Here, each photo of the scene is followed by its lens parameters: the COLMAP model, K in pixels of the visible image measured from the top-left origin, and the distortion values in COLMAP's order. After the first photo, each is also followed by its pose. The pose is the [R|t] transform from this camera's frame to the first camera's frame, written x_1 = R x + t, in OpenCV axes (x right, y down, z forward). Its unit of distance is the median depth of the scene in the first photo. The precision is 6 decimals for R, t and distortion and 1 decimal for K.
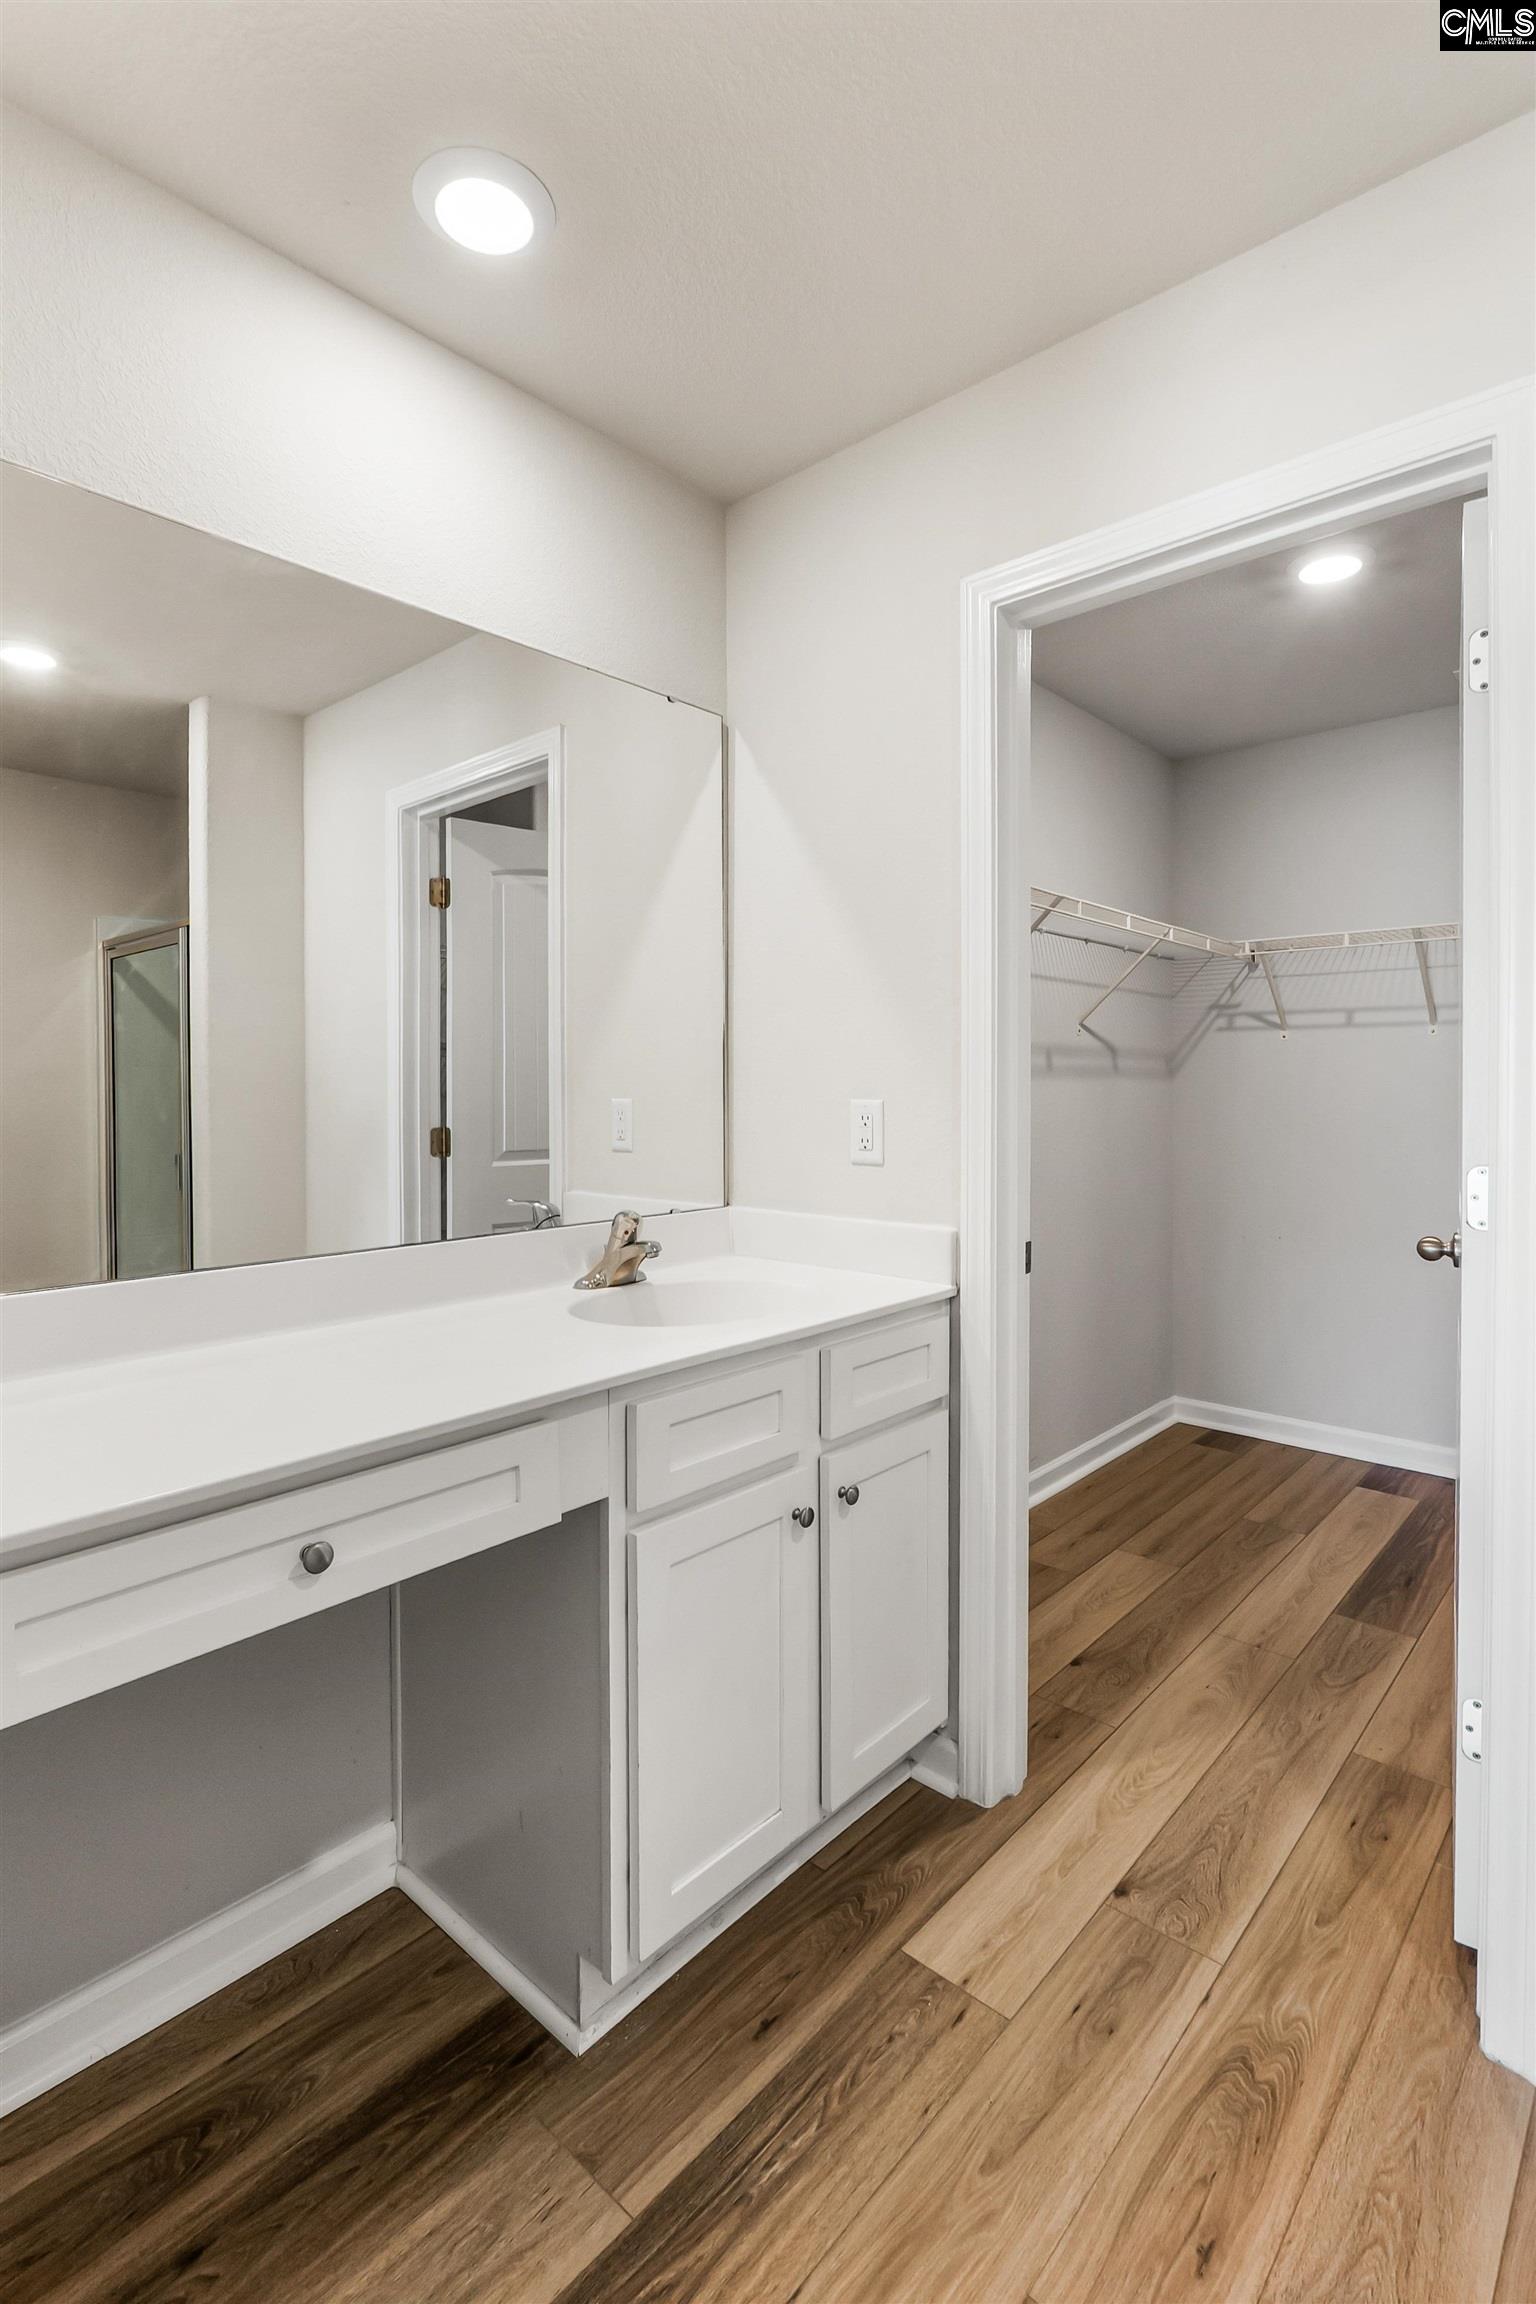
lens RADIAL K [[1079.2, 0, 809.6], [0, 1079.2, 1103.2], [0, 0, 1]] dist [-0.009815, 0.000627]
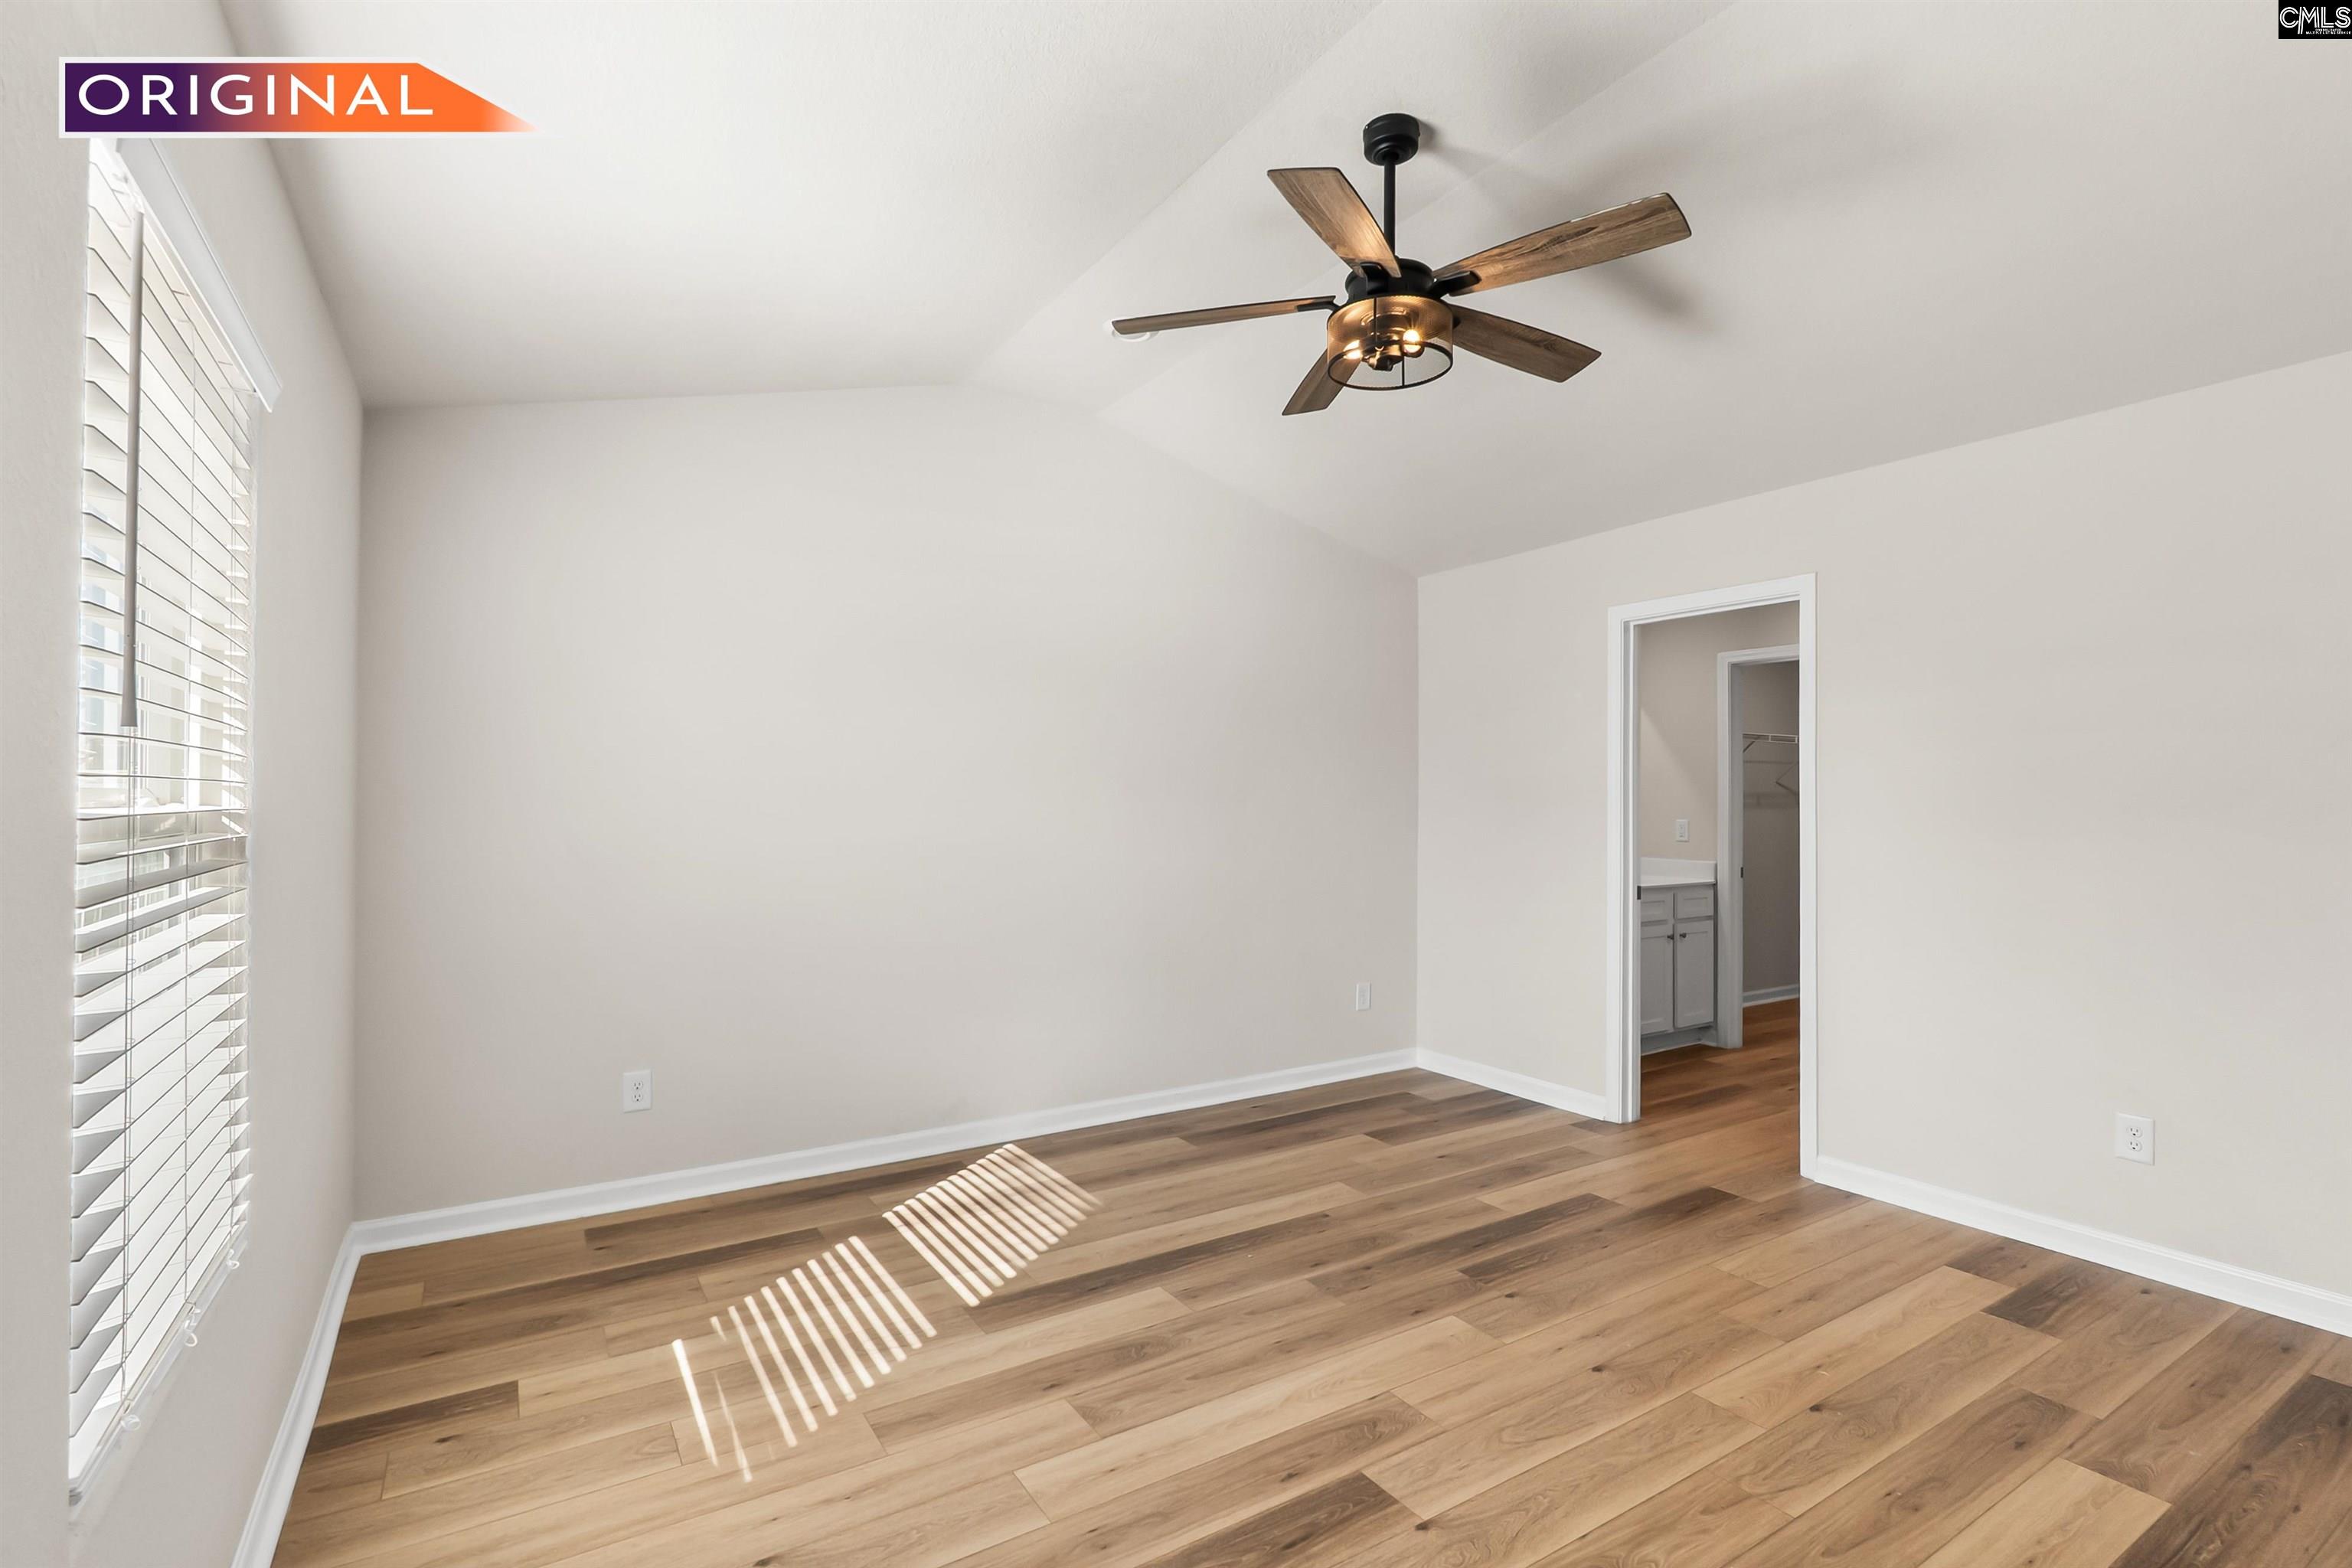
lens RADIAL K [[1101.7, 0, 1177.6], [0, 1101.7, 798.9], [0, 0, 1]] dist [-0.009815, 0.000627]
pose [[0.955834, -0.000013, -0.293906, -0.358812], [-0.007588, 0.999666, -0.024721, 0.023255], [0.293808, 0.025860, 0.955515, -2.142032]]
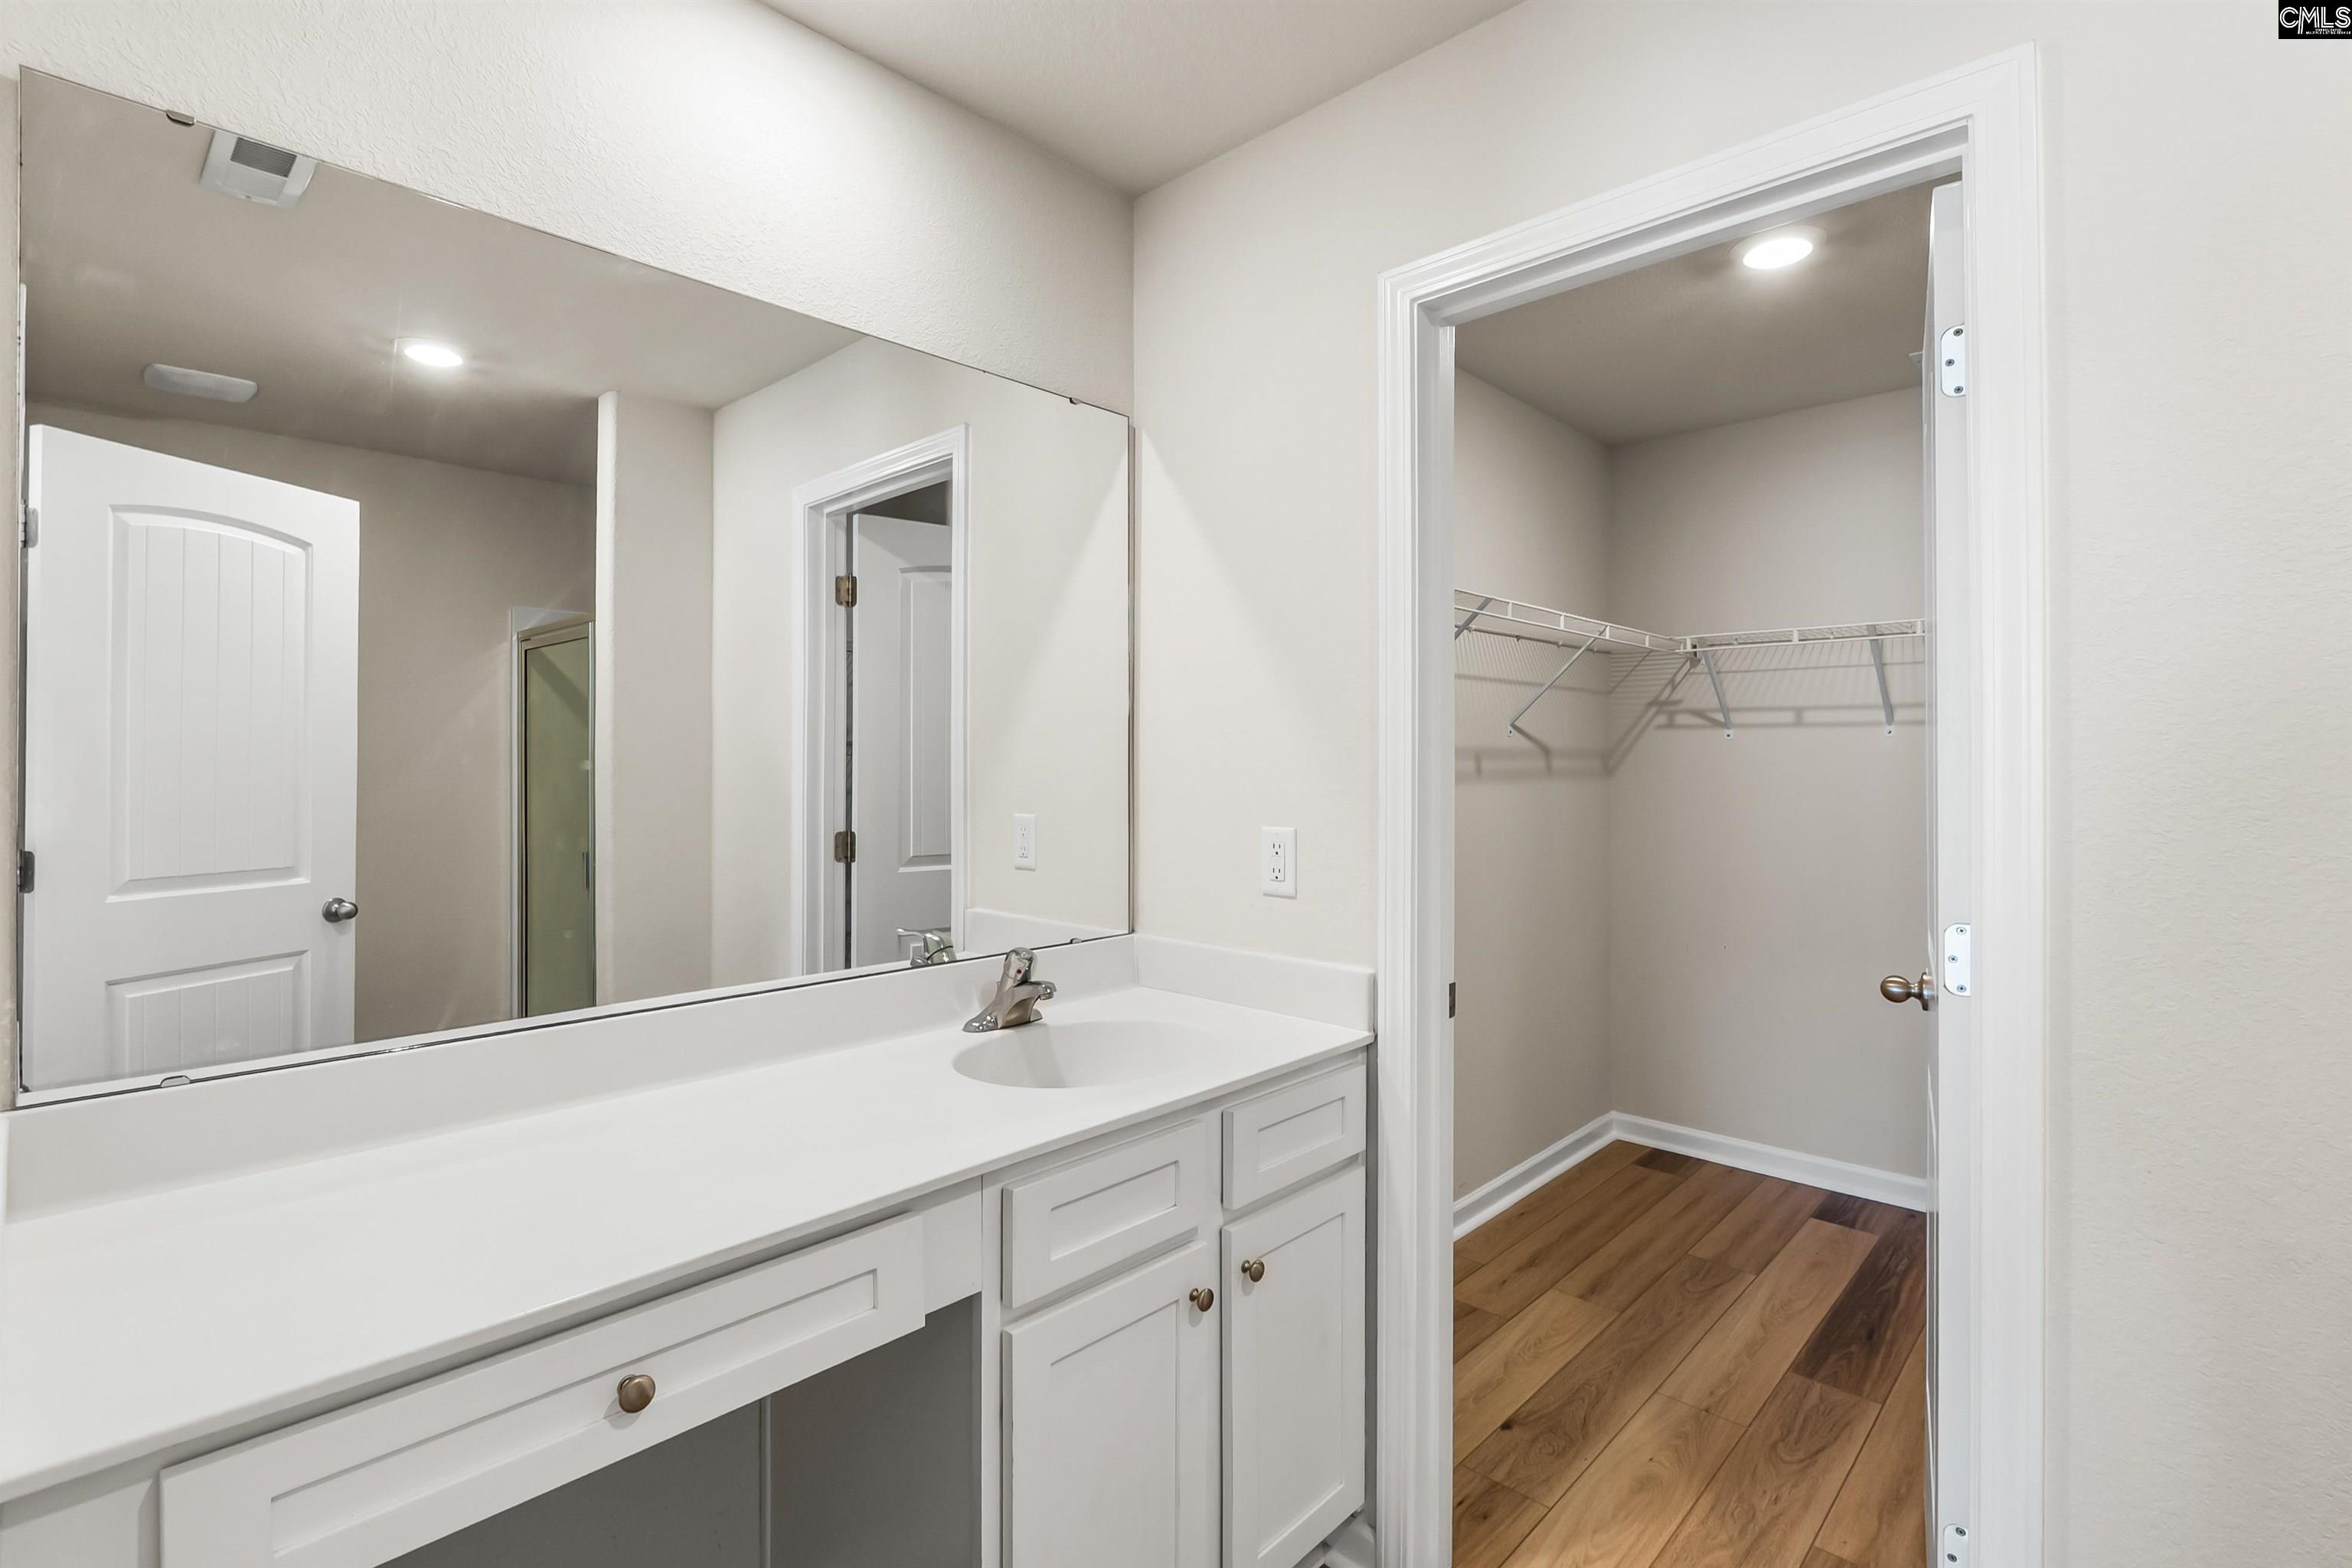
lens RADIAL K [[1101.7, 0, 1196.5], [0, 1101.7, 766.9], [0, 0, 1]] dist [-0.009815, 0.000627]
pose [[0.999385, 0.002726, -0.034973, 0.015159], [-0.003435, 0.999789, -0.020248, -0.034314], [0.034911, 0.020356, 0.999183, 0.044477]]
